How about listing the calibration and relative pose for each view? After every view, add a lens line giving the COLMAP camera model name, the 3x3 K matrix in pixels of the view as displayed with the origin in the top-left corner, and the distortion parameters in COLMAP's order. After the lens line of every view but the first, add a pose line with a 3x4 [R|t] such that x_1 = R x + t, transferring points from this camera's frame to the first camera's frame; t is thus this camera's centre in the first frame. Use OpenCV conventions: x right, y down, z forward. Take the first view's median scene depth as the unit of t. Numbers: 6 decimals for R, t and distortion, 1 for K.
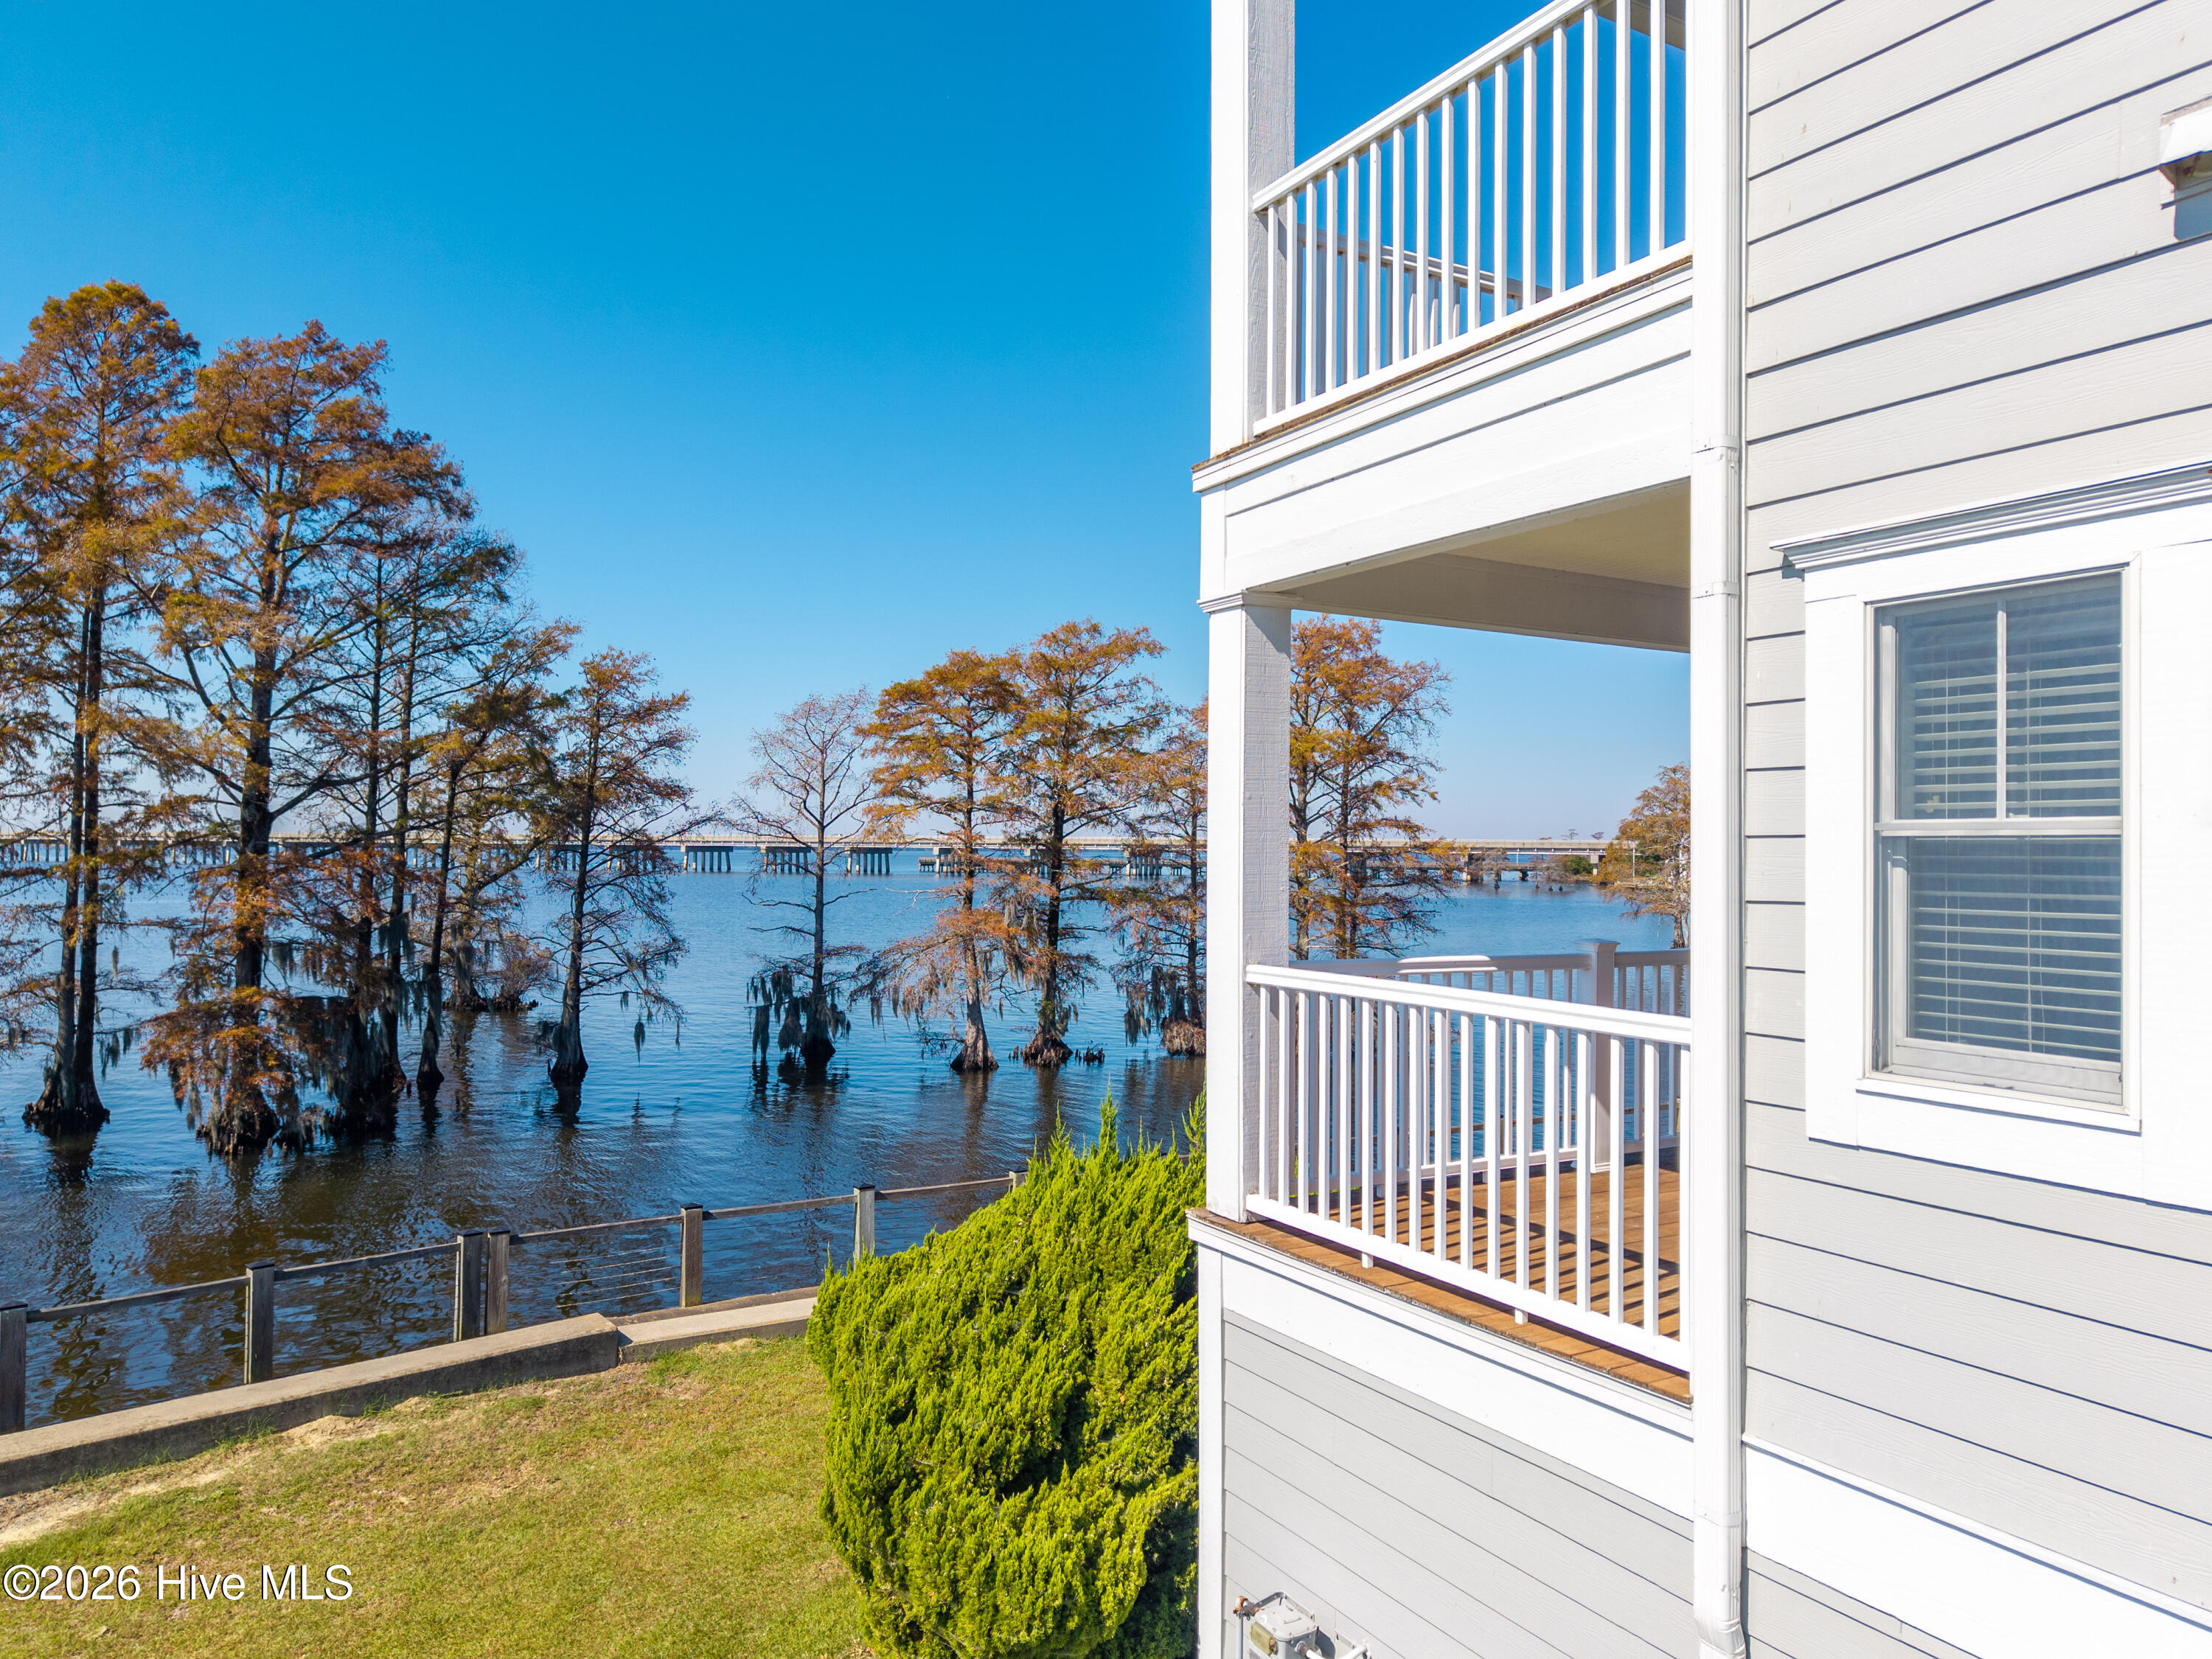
lens RADIAL K [[1495.9, 0, 1096.6], [0, 1495.9, 836.7], [0, 0, 1]] dist [0.028580, -0.023020]
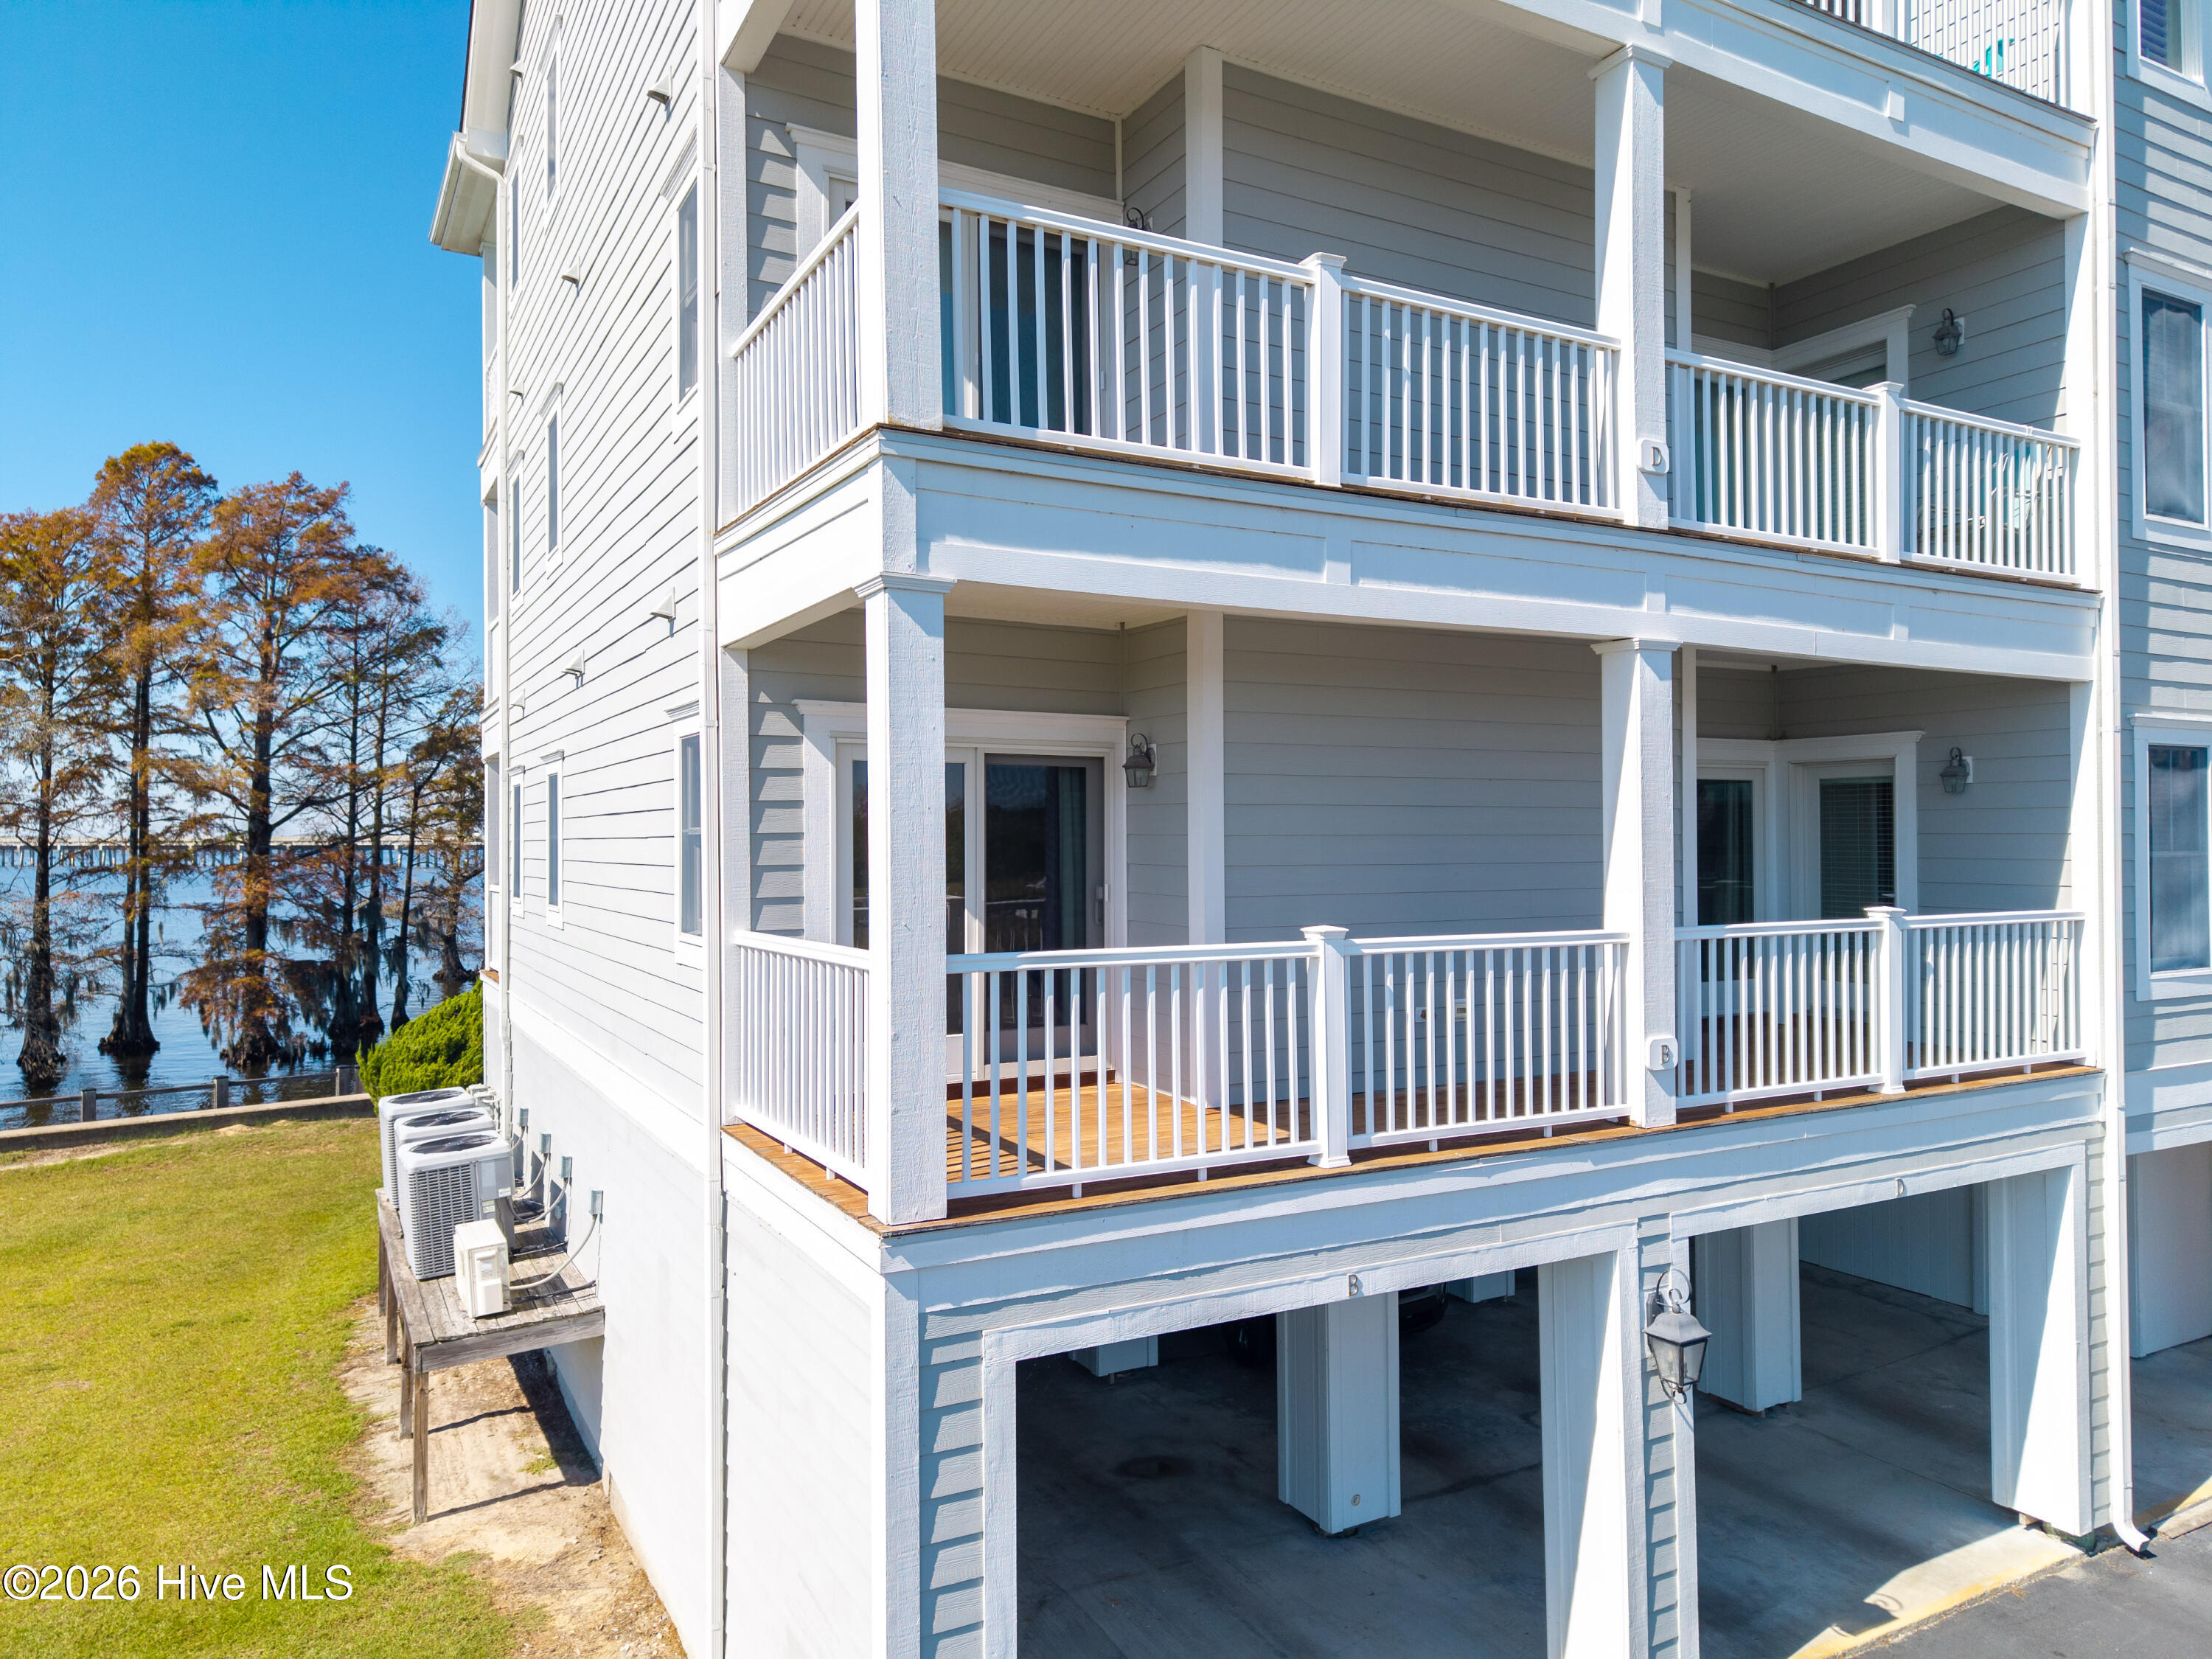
lens RADIAL K [[1495.9, 0, 1116.7], [0, 1495.9, 837.4], [0, 0, 1]] dist [0.028580, -0.023020]
pose [[0.999579, -0.011614, -0.026591, 0.263028], [0.011729, 0.999923, 0.004146, -0.000982], [0.026541, -0.004456, 0.999638, -0.360086]]
